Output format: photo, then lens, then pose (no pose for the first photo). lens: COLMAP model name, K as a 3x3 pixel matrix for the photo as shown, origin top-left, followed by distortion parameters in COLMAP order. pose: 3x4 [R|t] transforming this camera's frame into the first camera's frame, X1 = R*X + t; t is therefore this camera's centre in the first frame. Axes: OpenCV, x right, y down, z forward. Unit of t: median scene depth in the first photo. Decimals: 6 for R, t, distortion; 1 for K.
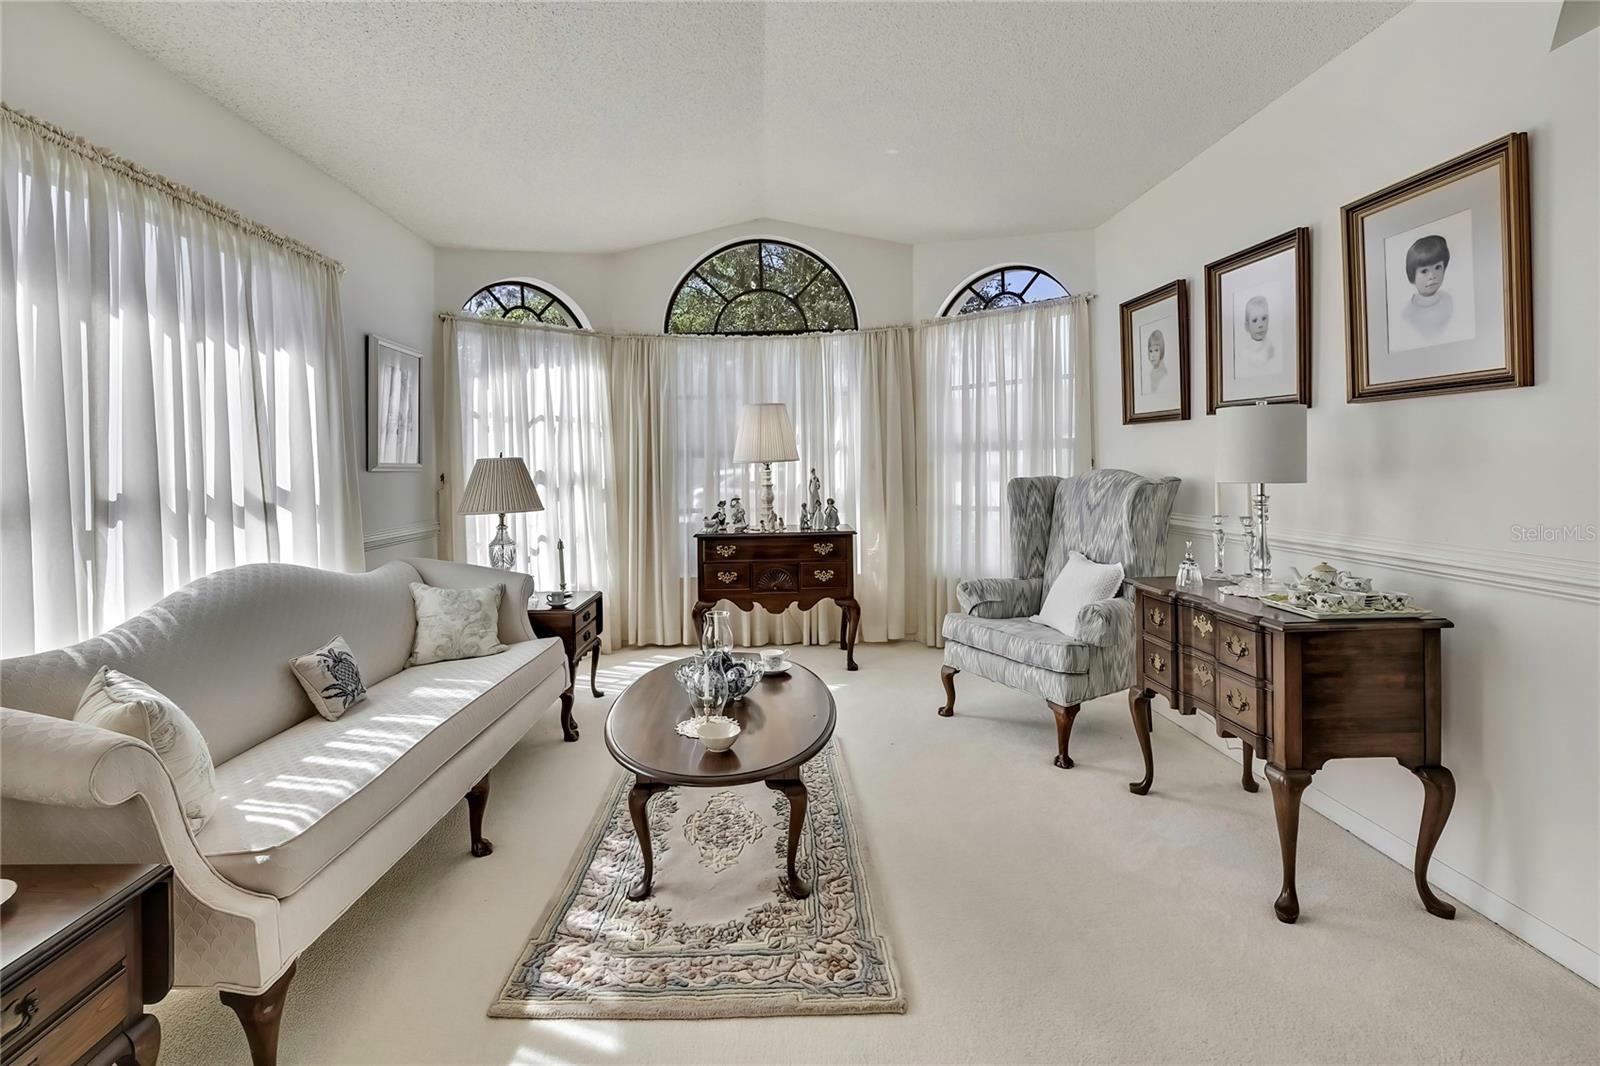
lens RADIAL K [[663.4, 0, 802.0], [0, 663.4, 541.0], [0, 0, 1]] dist [-0.000152, 0.000402]
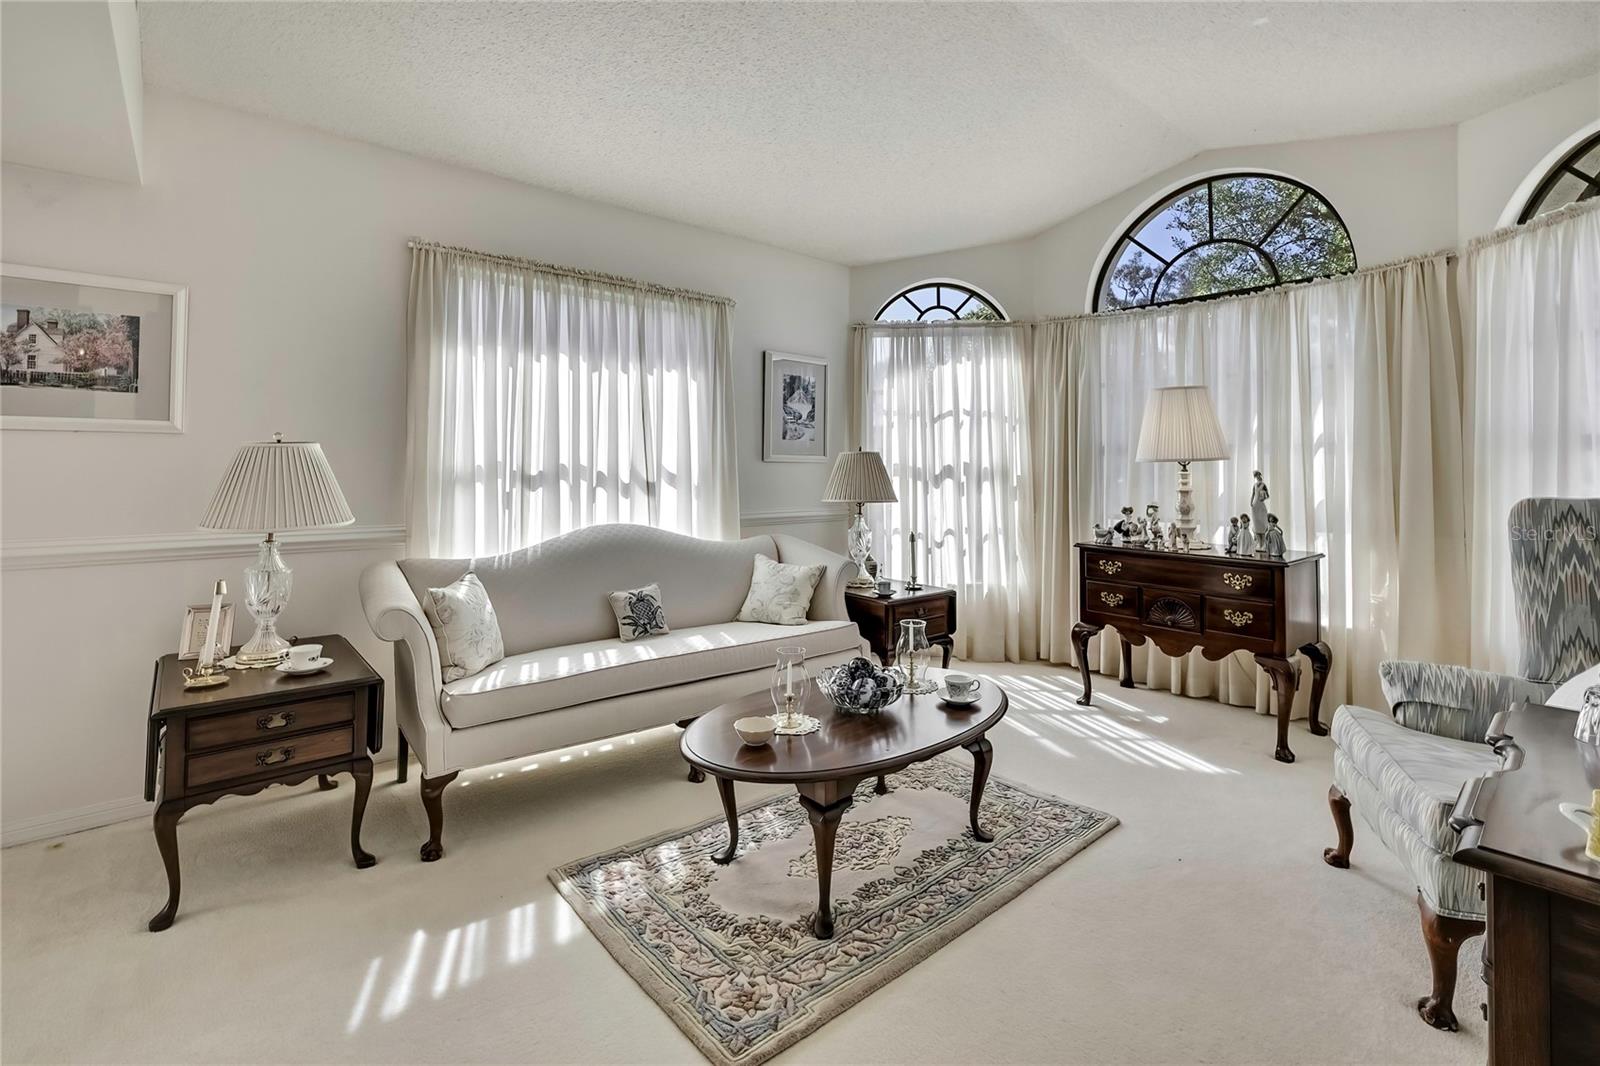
lens RADIAL K [[700.8, 0, 807.7], [0, 700.8, 528.2], [0, 0, 1]] dist [-0.013757, 0.000751]
pose [[0.679929, 0.090436, -0.727680, 0.269349], [-0.103813, 0.994242, 0.026564, -0.018200], [0.725893, 0.057481, 0.685402, 0.128373]]
